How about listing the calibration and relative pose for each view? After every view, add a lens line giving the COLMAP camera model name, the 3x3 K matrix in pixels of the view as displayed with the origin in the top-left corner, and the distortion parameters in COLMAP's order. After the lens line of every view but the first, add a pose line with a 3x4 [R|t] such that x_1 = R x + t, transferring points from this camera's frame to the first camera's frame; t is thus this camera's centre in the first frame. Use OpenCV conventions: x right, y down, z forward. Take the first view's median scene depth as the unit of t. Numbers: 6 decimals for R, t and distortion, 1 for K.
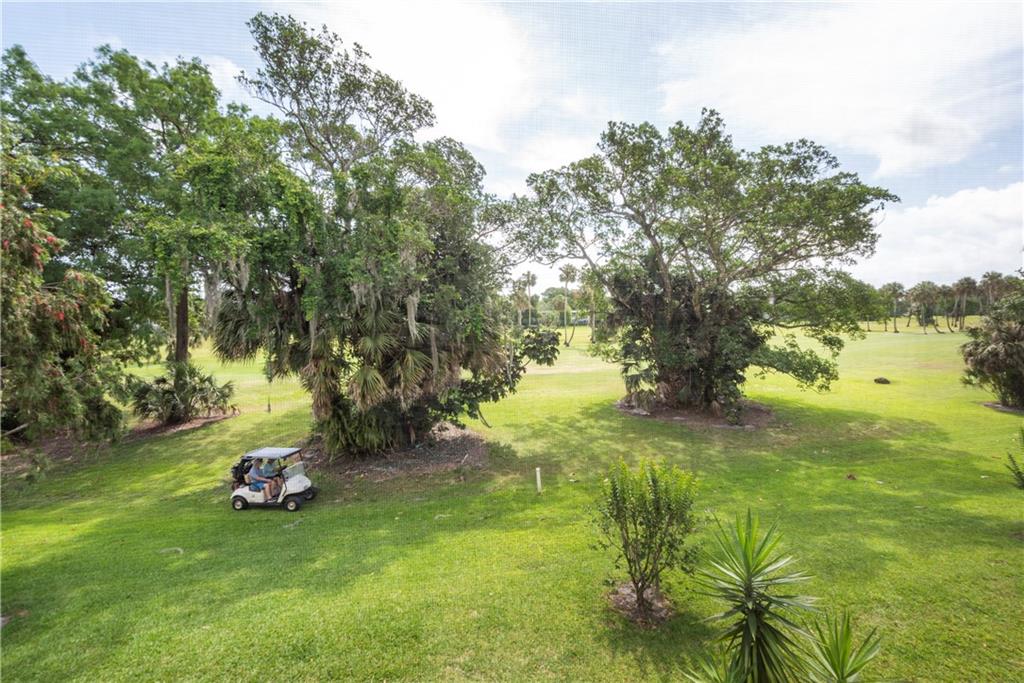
lens RADIAL K [[458.2, 0, 505.4], [0, 458.2, 311.5], [0, 0, 1]] dist [0.036786, -0.000251]
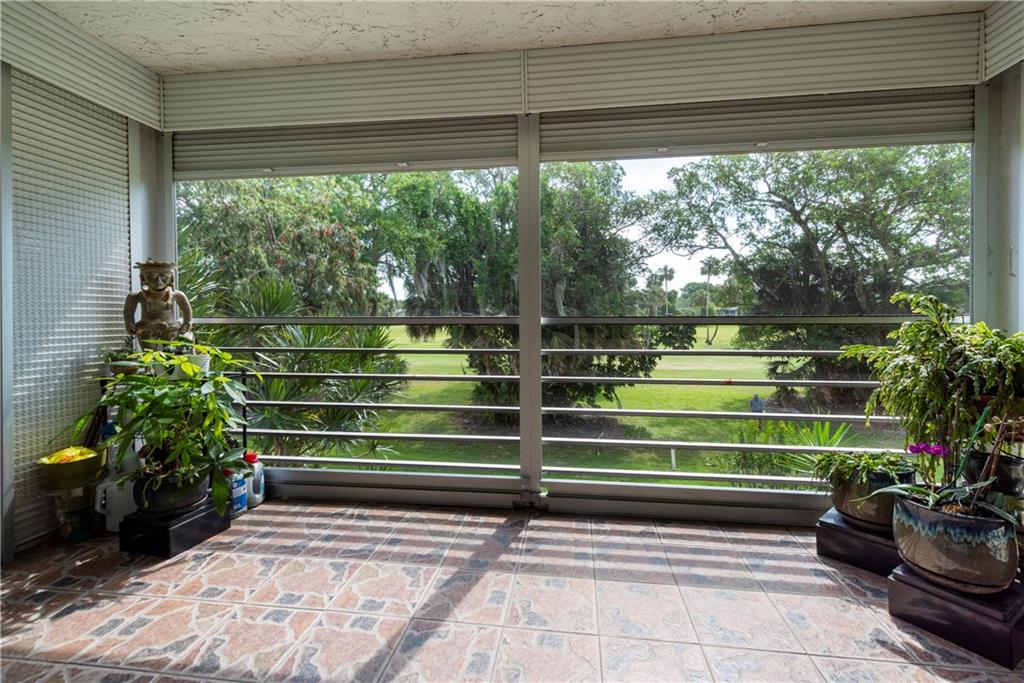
lens RADIAL K [[458.2, 0, 505.4], [0, 458.2, 311.5], [0, 0, 1]] dist [0.036786, -0.000251]
pose [[0.959595, 0.013036, -0.281082, -0.002696], [-0.011194, 0.999904, 0.008156, 0.019262], [0.281161, -0.004680, 0.959649, -0.102397]]
